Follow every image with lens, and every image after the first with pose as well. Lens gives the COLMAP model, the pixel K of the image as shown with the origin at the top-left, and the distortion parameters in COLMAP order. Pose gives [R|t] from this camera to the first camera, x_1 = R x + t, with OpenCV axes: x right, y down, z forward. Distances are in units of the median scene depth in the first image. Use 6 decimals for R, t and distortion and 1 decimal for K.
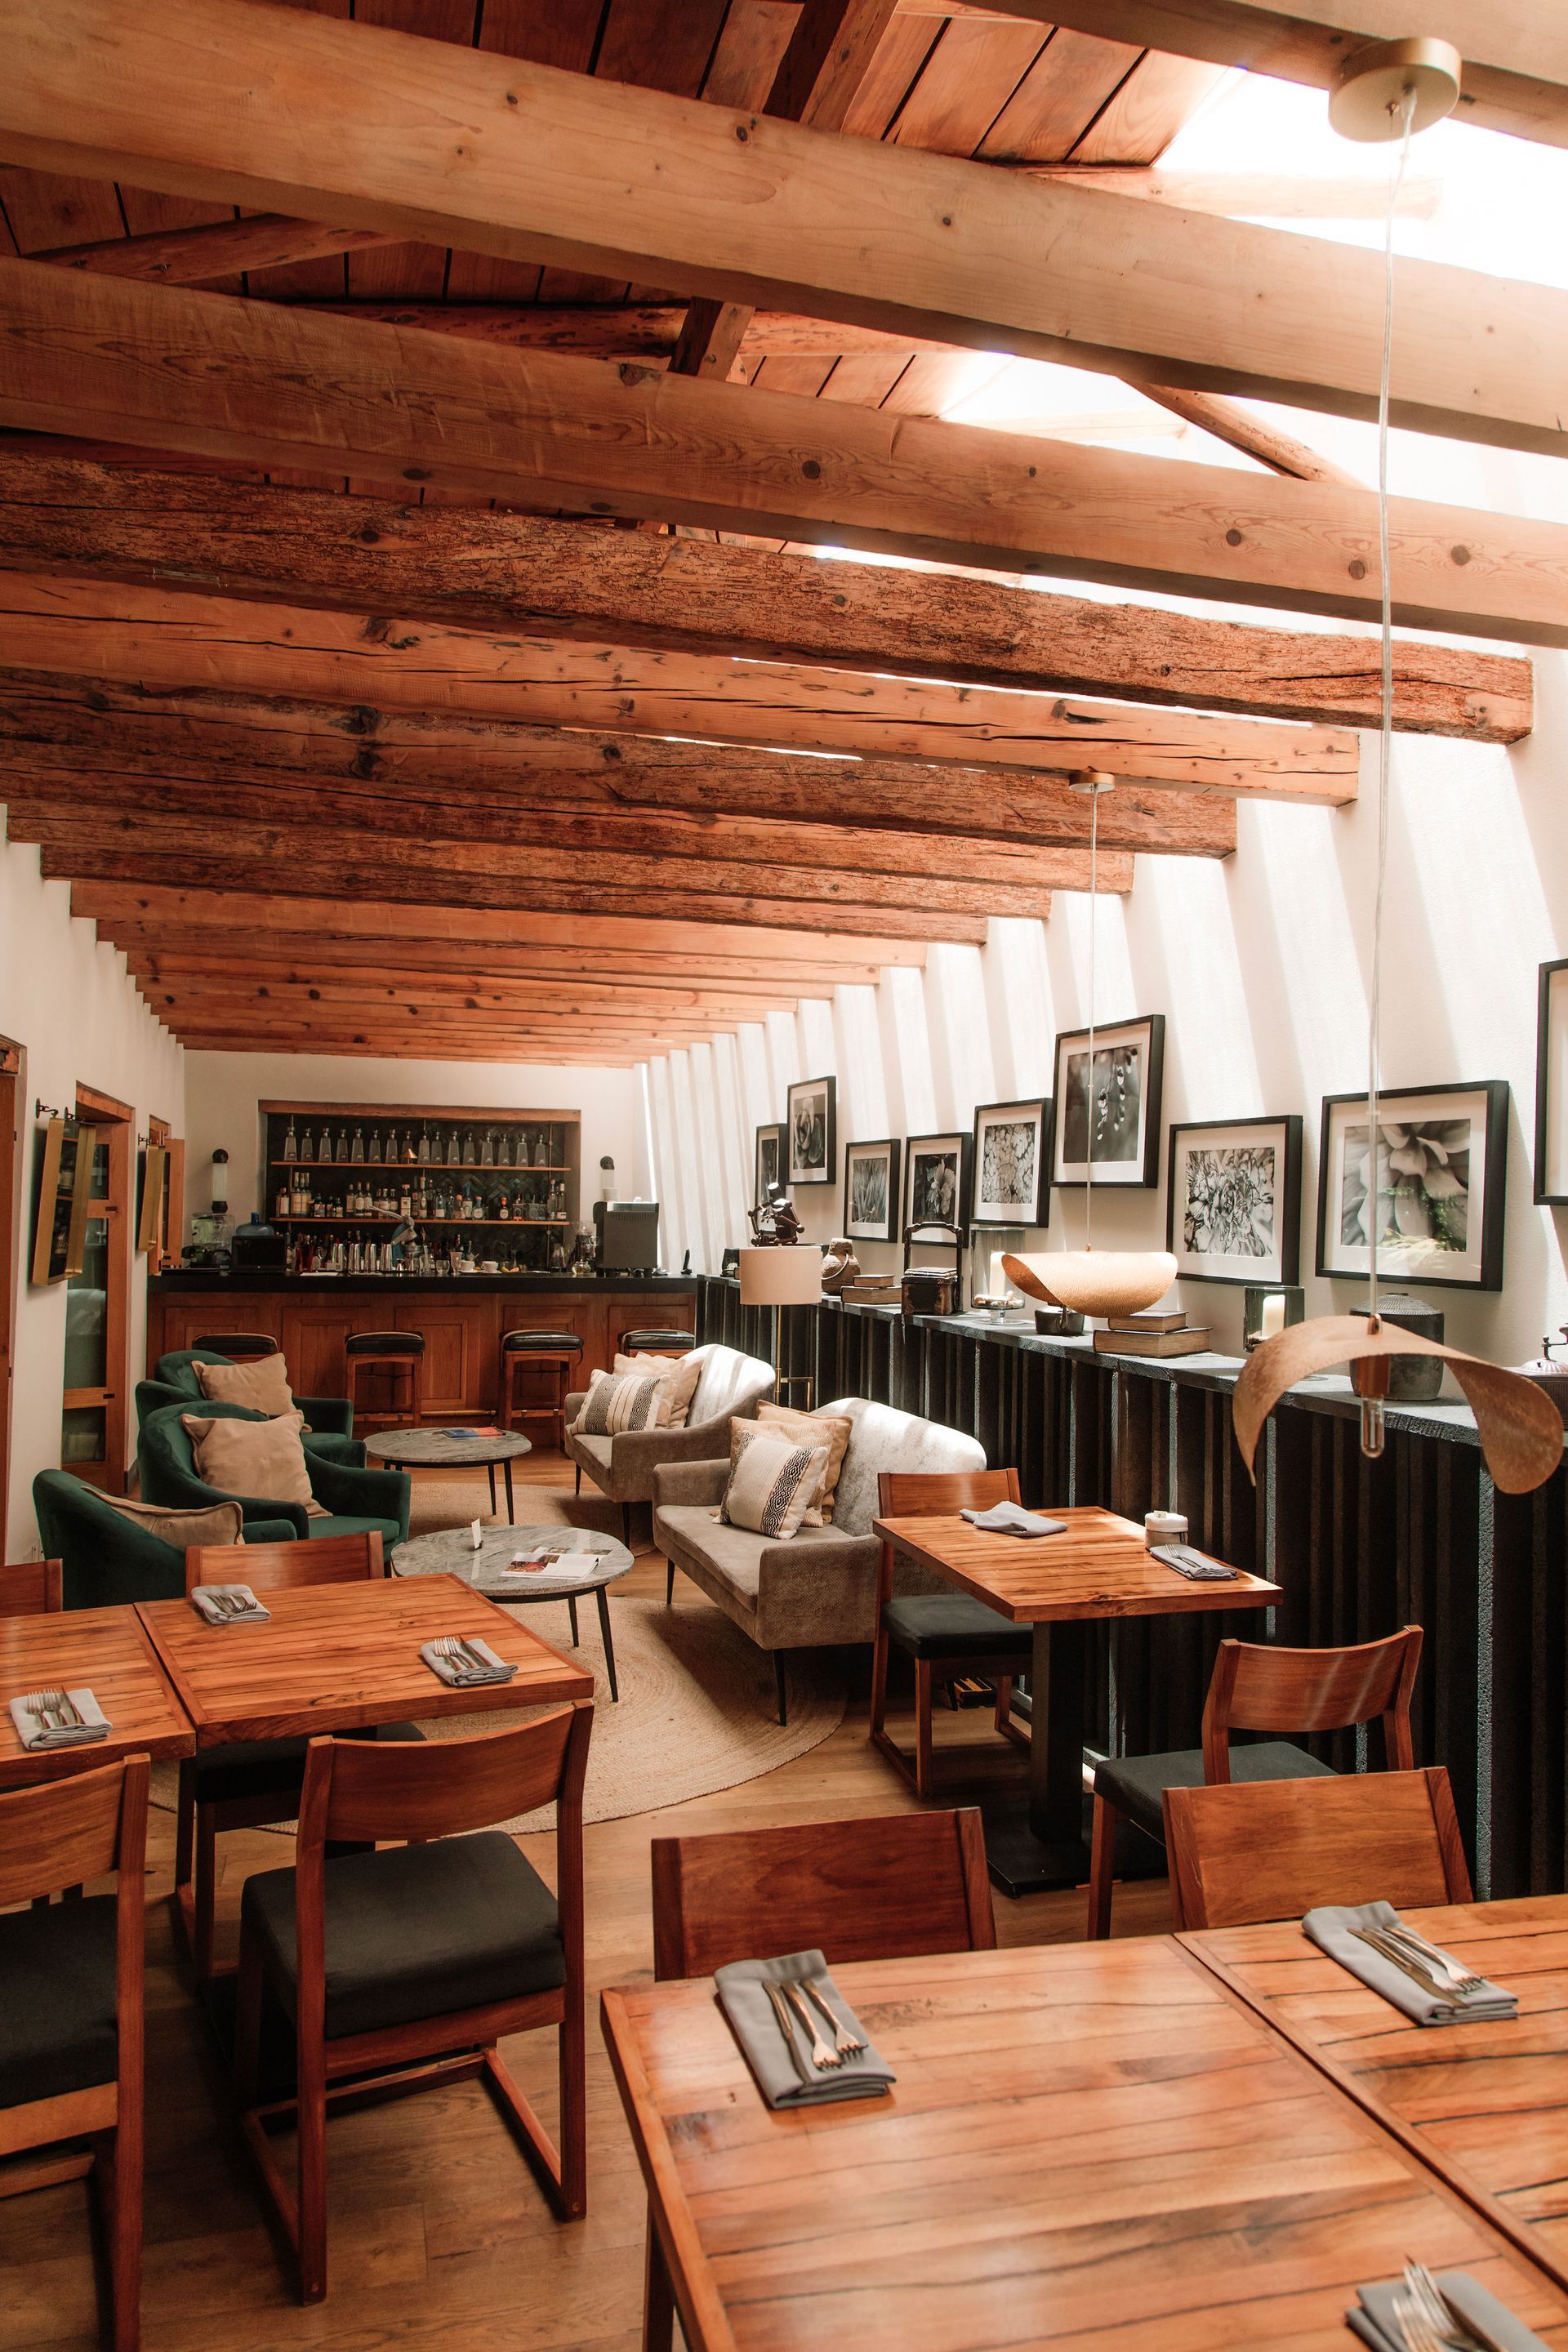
lens RADIAL K [[1552.1, 0, 784.0], [0, 1552.1, 1176.0], [0, 0, 1]] dist [0.016824, 0.002604]
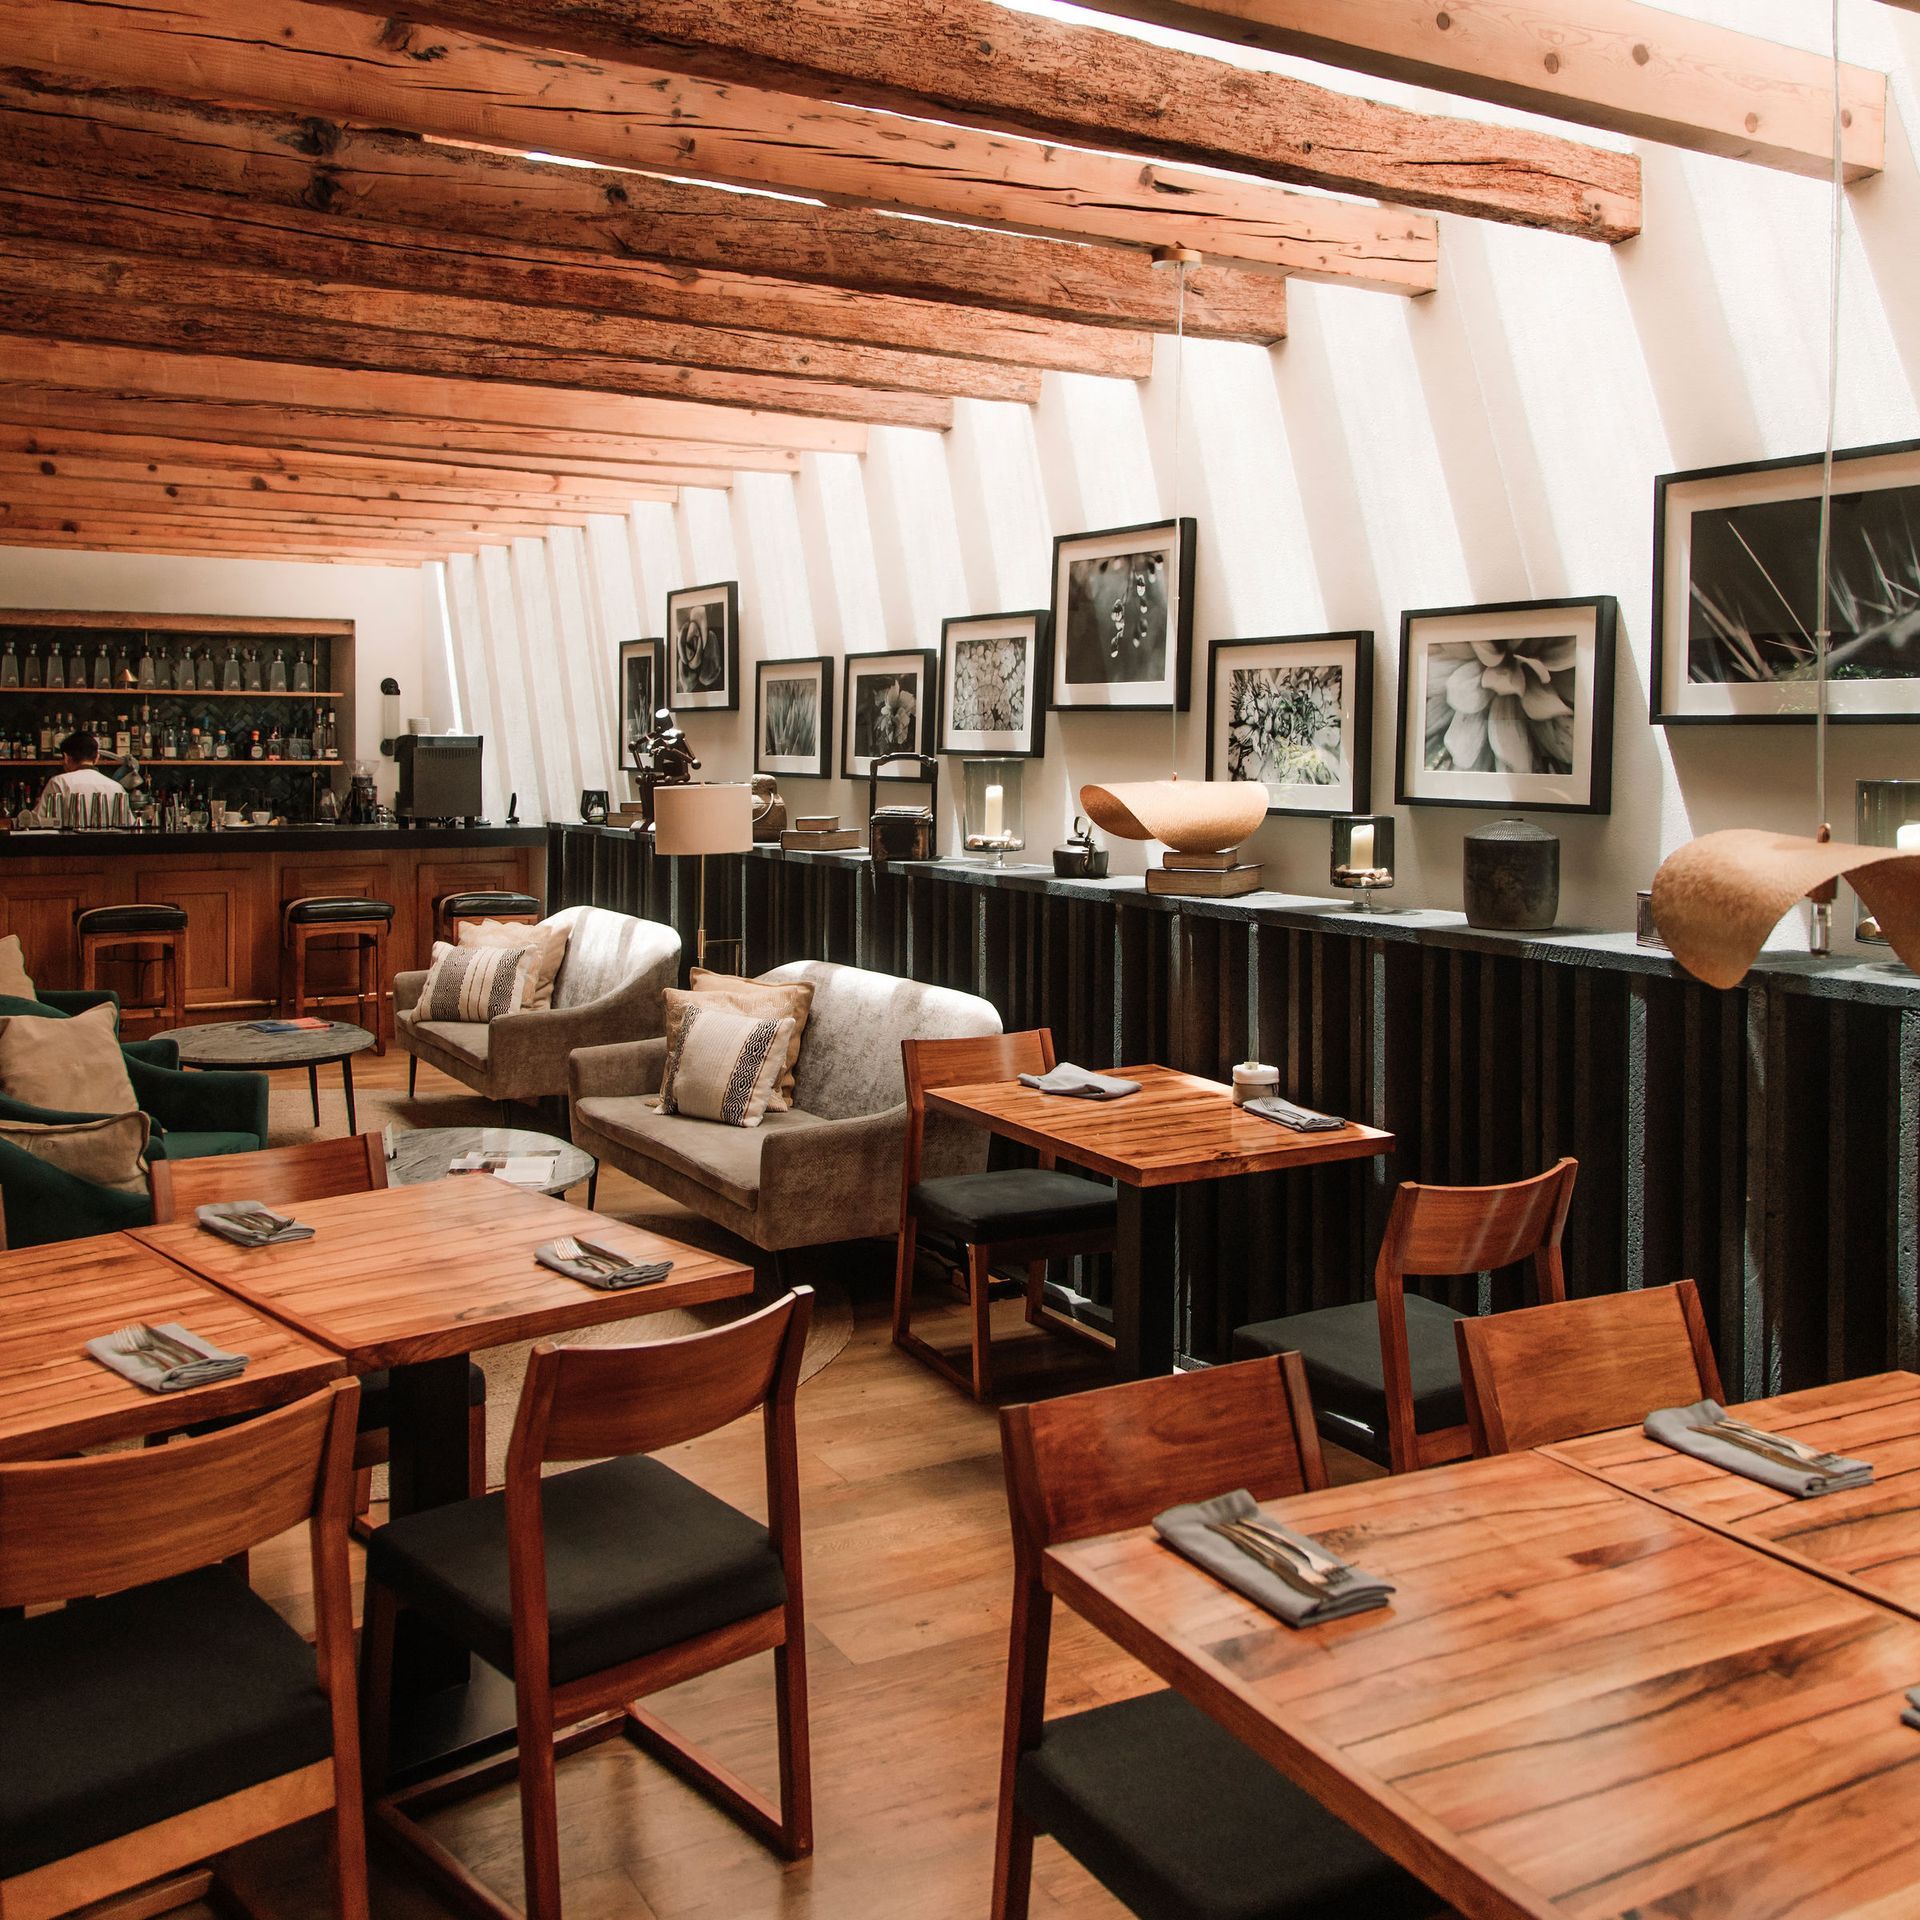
lens RADIAL K [[1897.2, 0, 949.1], [0, 1897.2, 750.4], [0, 0, 1]] dist [0.011277, 0.016054]
pose [[0.973345, -0.011506, 0.229058, -0.159803], [0.005615, 0.999637, 0.026356, 0.000804], [-0.229278, -0.024368, 0.973056, -0.039149]]
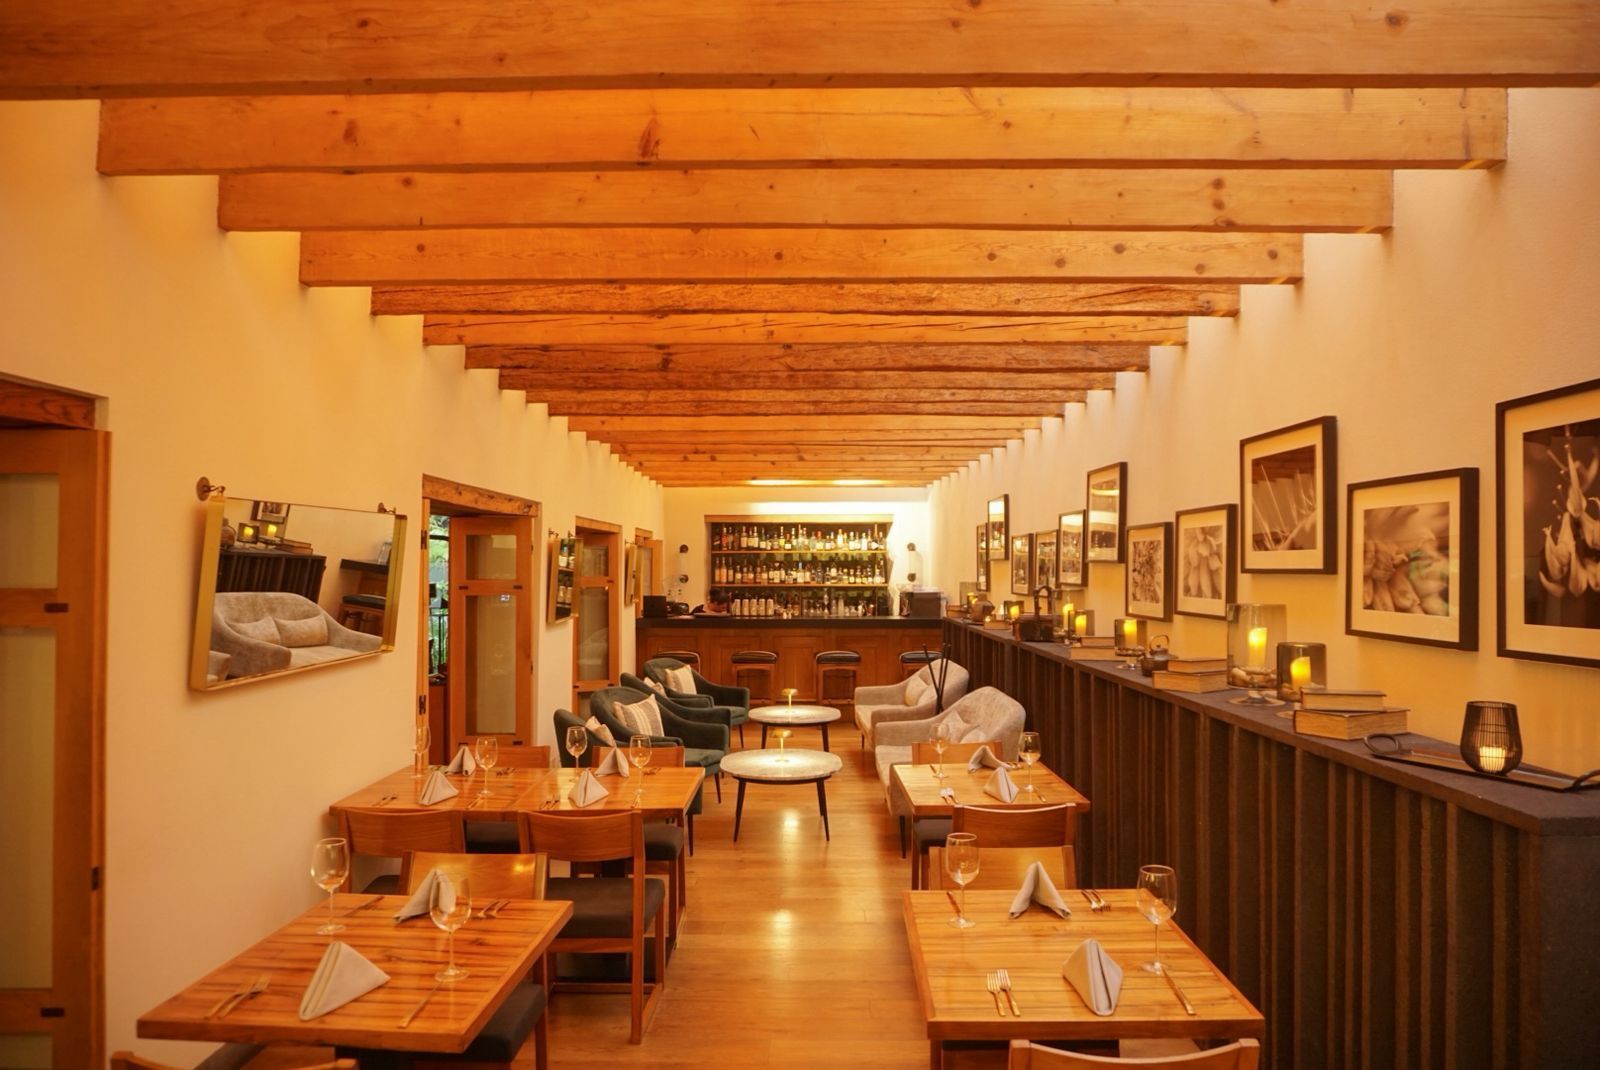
lens RADIAL K [[1080.9, 0, 800.0], [0, 1080.9, 535.0], [0, 0, 1]] dist [-0.003055, -0.000697]
pose [[0.957358, -0.027257, -0.287617, 0.262097], [0.023189, 0.999577, -0.017541, -0.011614], [0.287973, 0.010124, 0.957585, -0.261989]]
